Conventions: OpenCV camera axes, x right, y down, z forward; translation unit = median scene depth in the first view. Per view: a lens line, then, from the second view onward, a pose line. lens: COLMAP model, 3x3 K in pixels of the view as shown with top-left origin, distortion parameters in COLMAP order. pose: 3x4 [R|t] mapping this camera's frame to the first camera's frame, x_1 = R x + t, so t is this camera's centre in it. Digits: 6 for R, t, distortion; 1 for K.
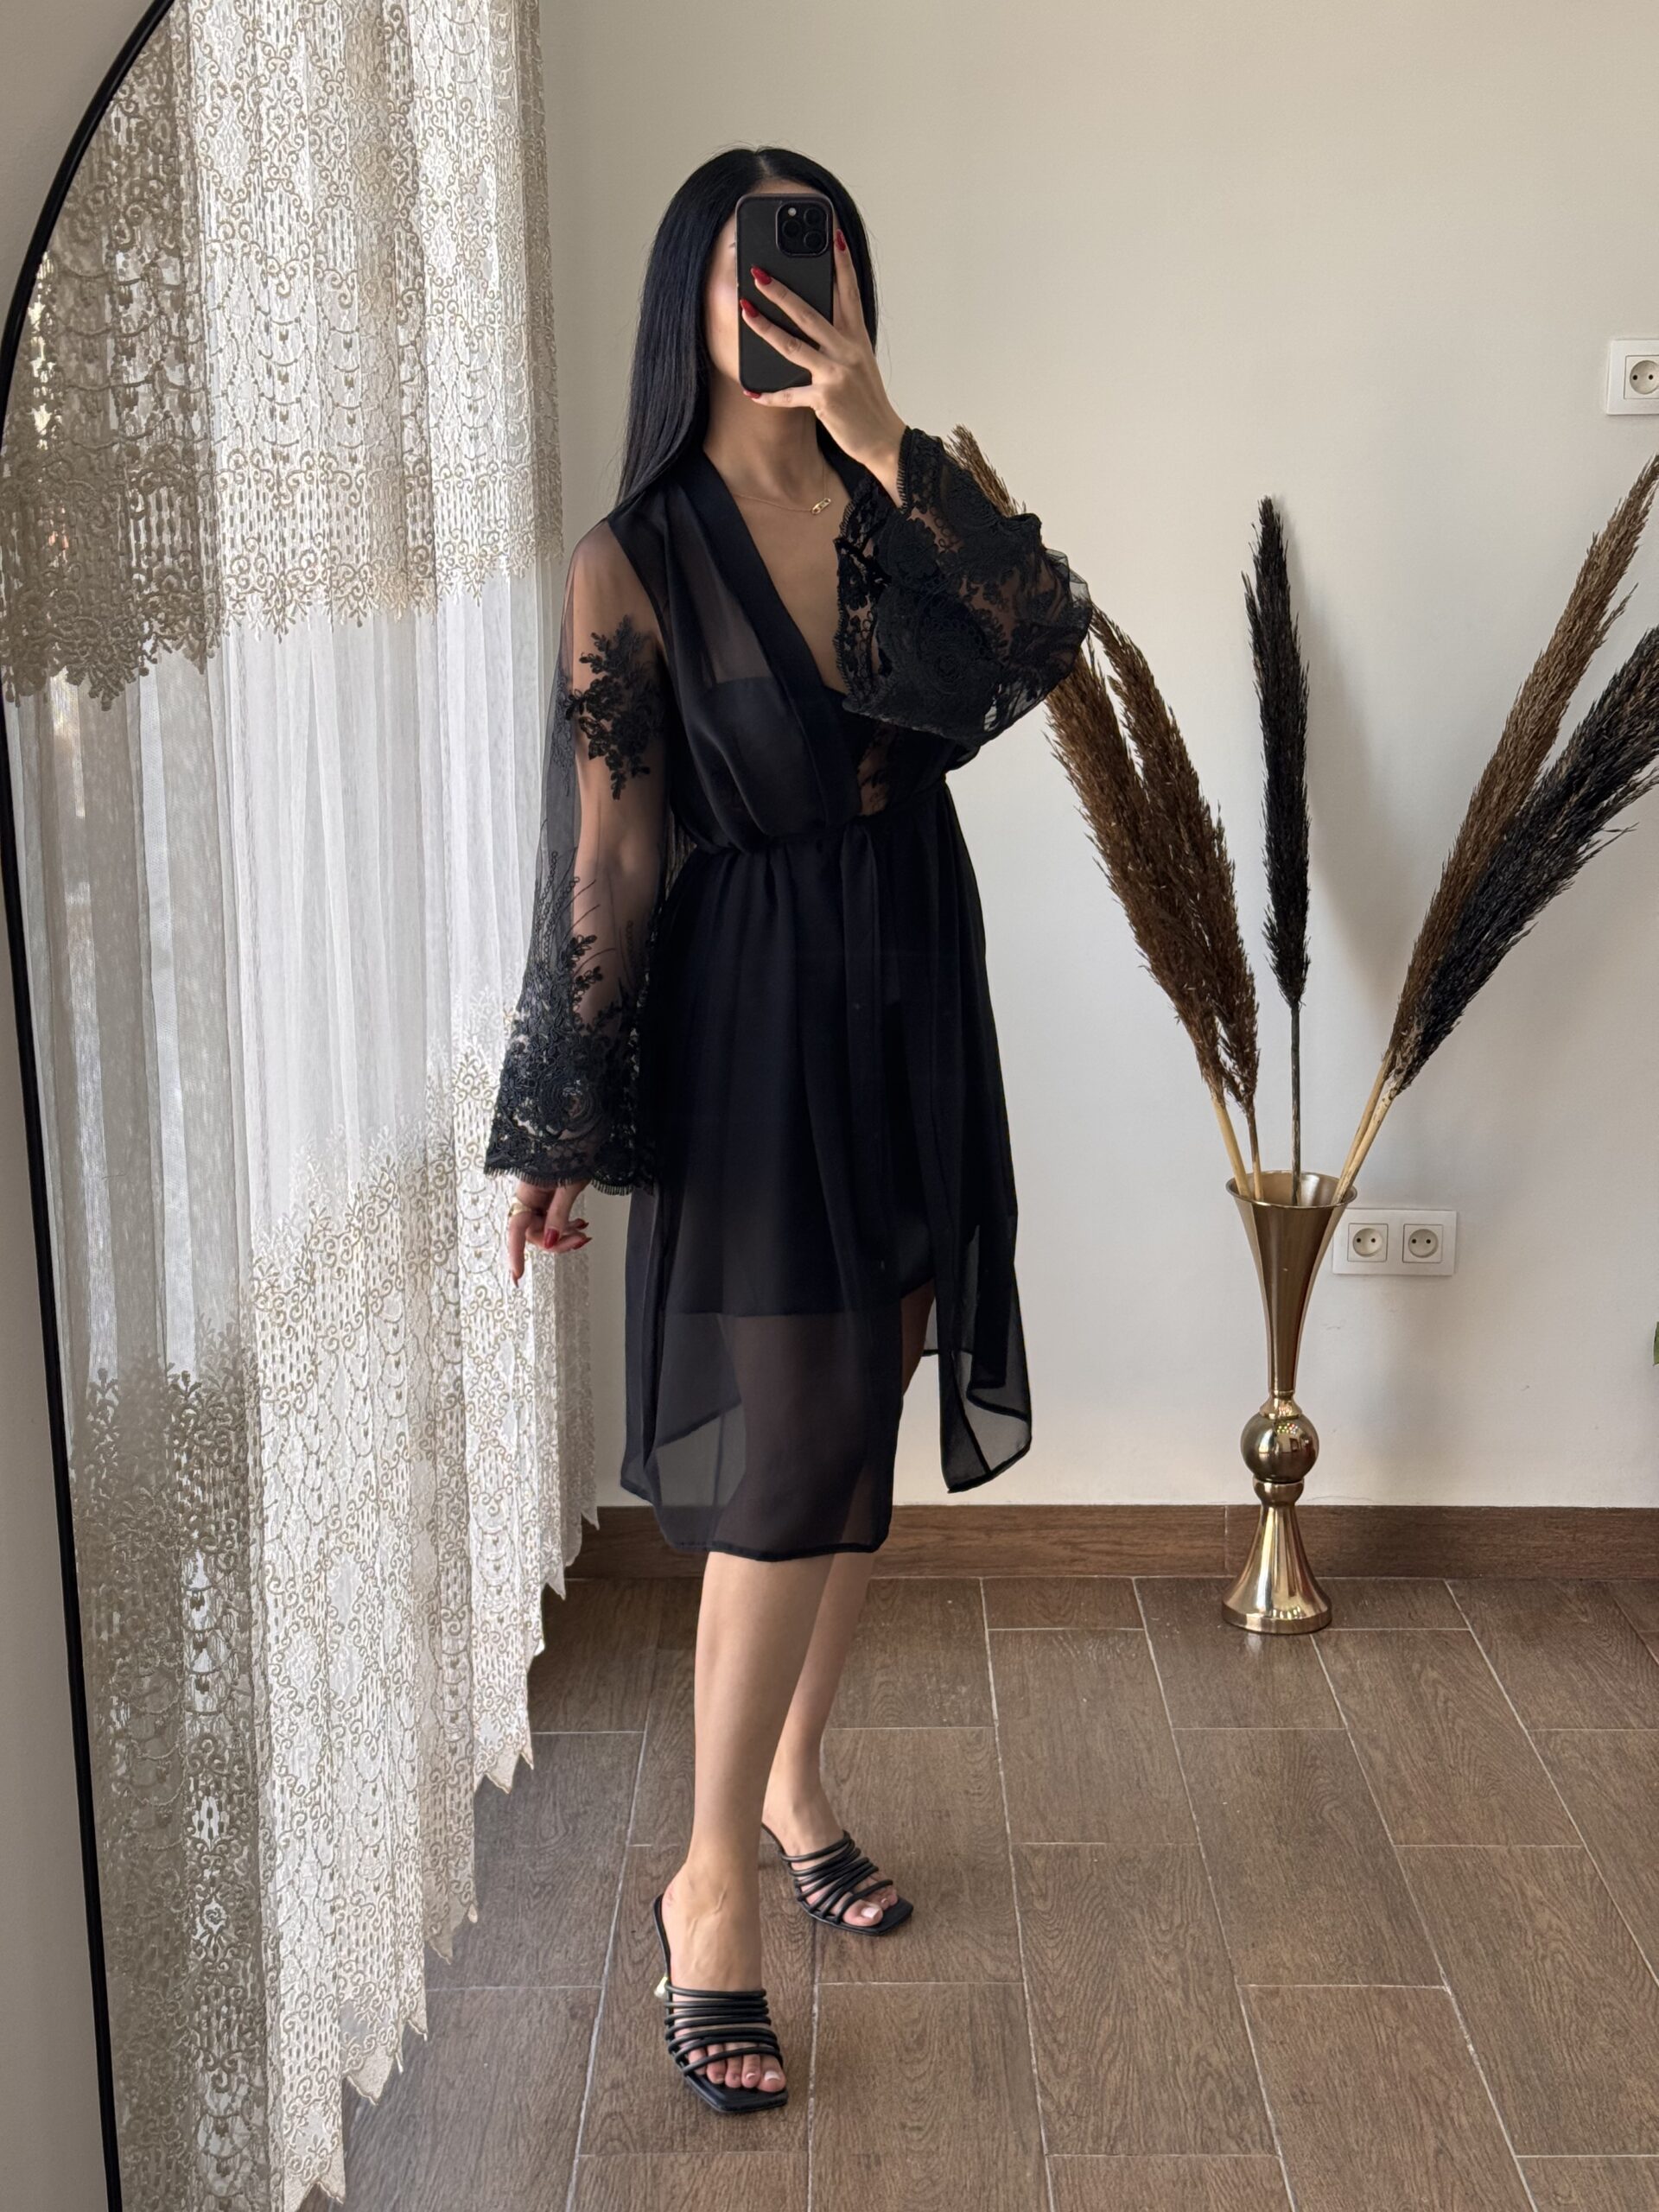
lens RADIAL K [[2967.0, 0, 837.2], [0, 2967.0, 1116.4], [0, 0, 1]] dist [0.070943, 0.000000]
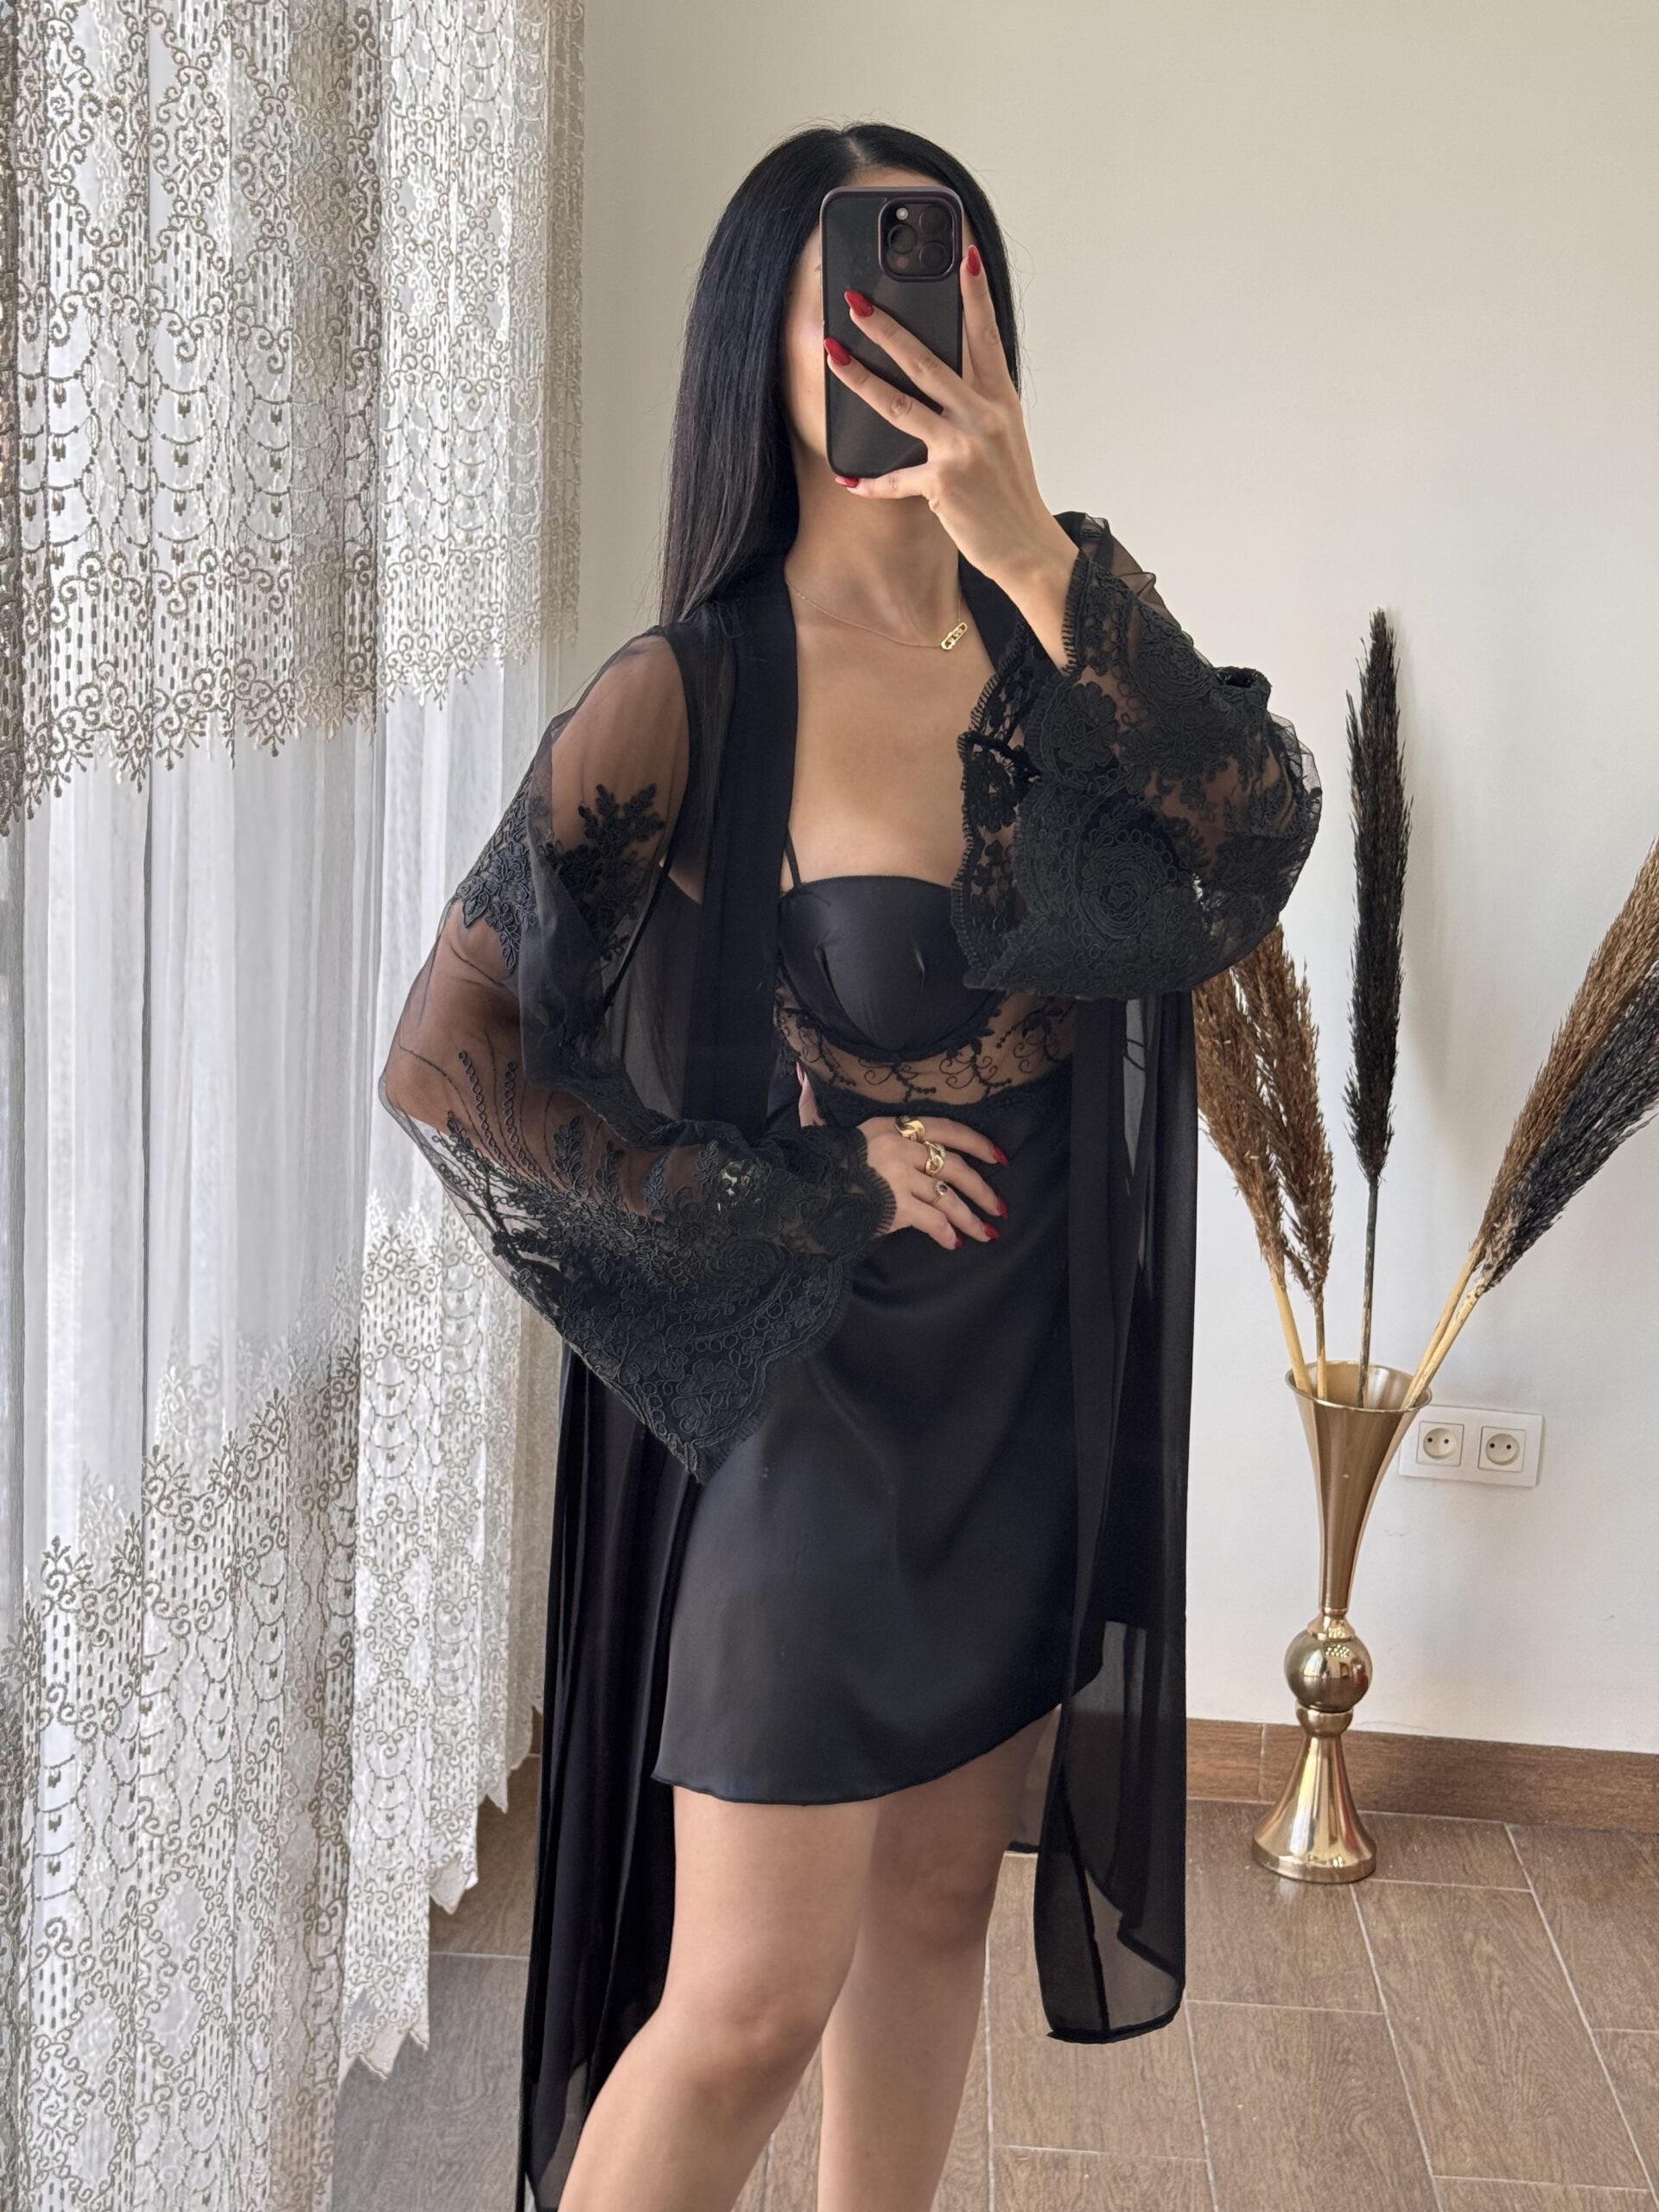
lens RADIAL K [[2967.0, 0, 858.2], [0, 2967.0, 1108.4], [0, 0, 1]] dist [0.070943, 0.000000]
pose [[0.997913, 0.062029, -0.017941, 0.015928], [-0.062145, 0.998049, -0.005955, -0.048684], [0.017537, 0.007057, 0.999821, 0.120441]]
